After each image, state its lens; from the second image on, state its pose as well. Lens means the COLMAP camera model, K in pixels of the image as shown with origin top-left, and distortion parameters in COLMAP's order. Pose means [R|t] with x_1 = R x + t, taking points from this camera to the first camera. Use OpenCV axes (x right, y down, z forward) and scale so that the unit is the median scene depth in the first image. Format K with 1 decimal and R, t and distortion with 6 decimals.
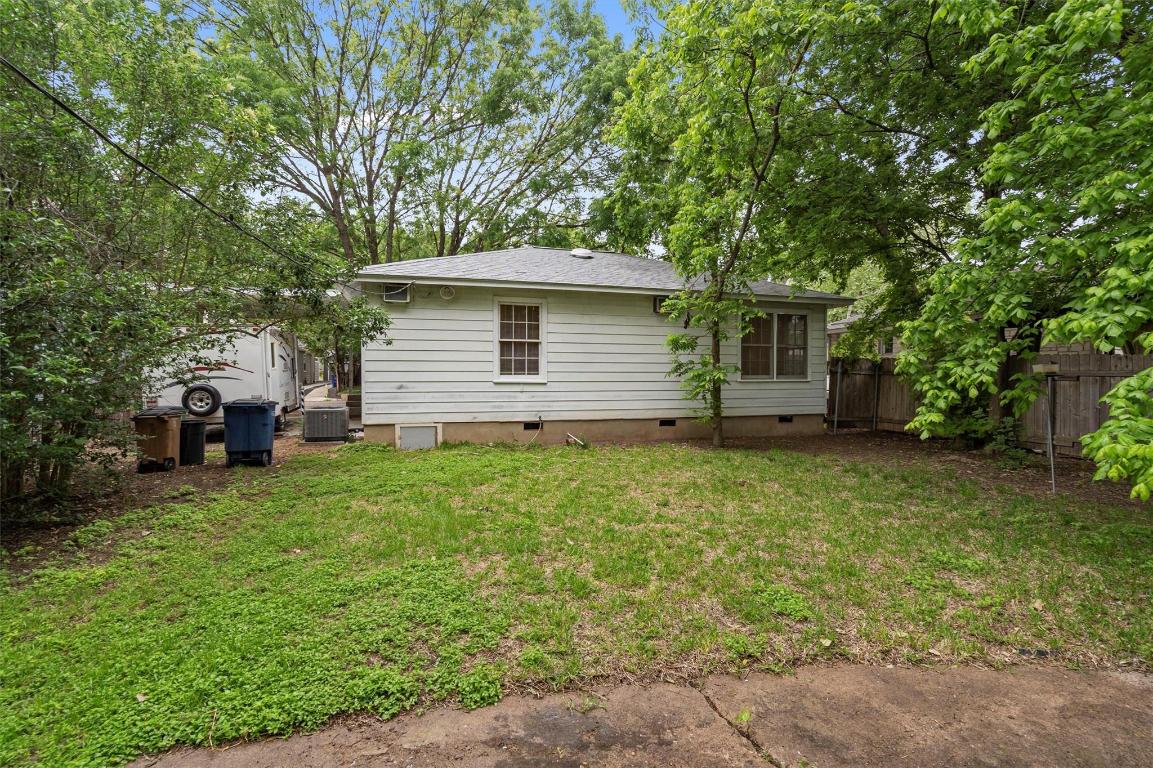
lens RADIAL K [[518.5, 0, 578.4], [0, 518.5, 384.6], [0, 0, 1]] dist [0.000382, 0.001210]
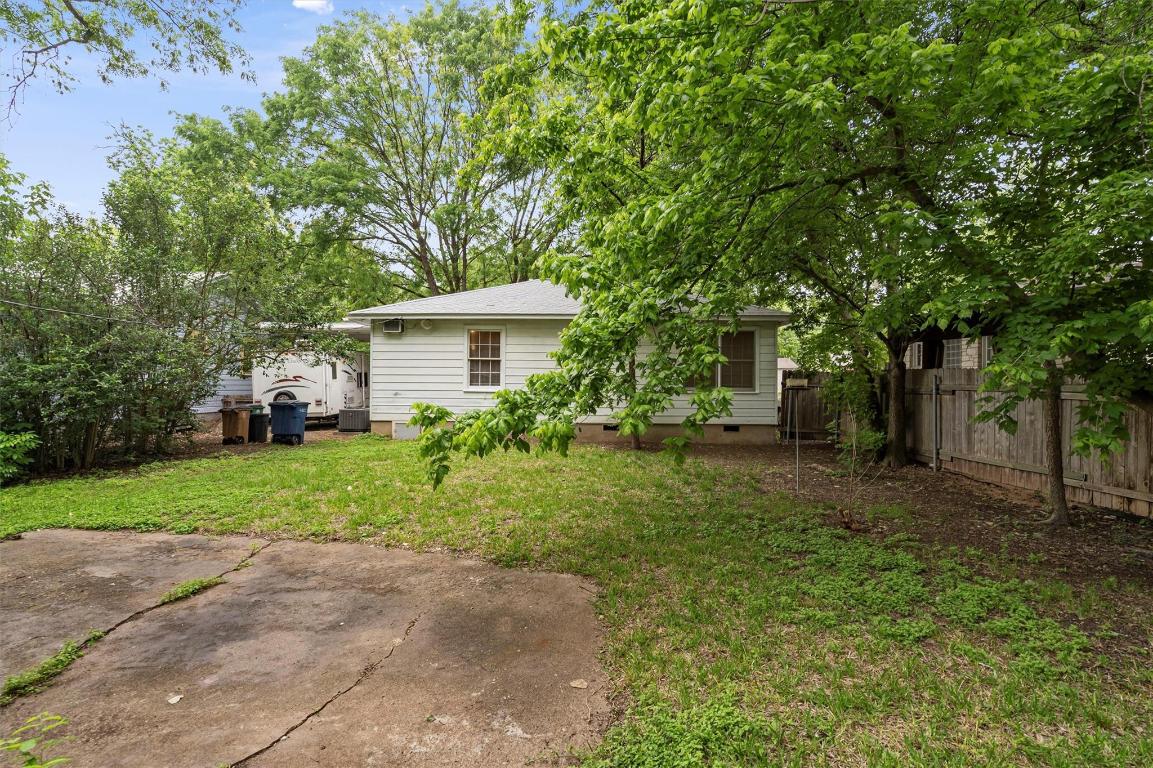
lens RADIAL K [[518.5, 0, 573.1], [0, 518.5, 382.5], [0, 0, 1]] dist [0.000382, 0.001210]
pose [[0.948744, 0.004658, -0.316010, 0.498490], [-0.011541, 0.999735, -0.019915, -0.003701], [0.315834, 0.022542, 0.948547, -0.143345]]
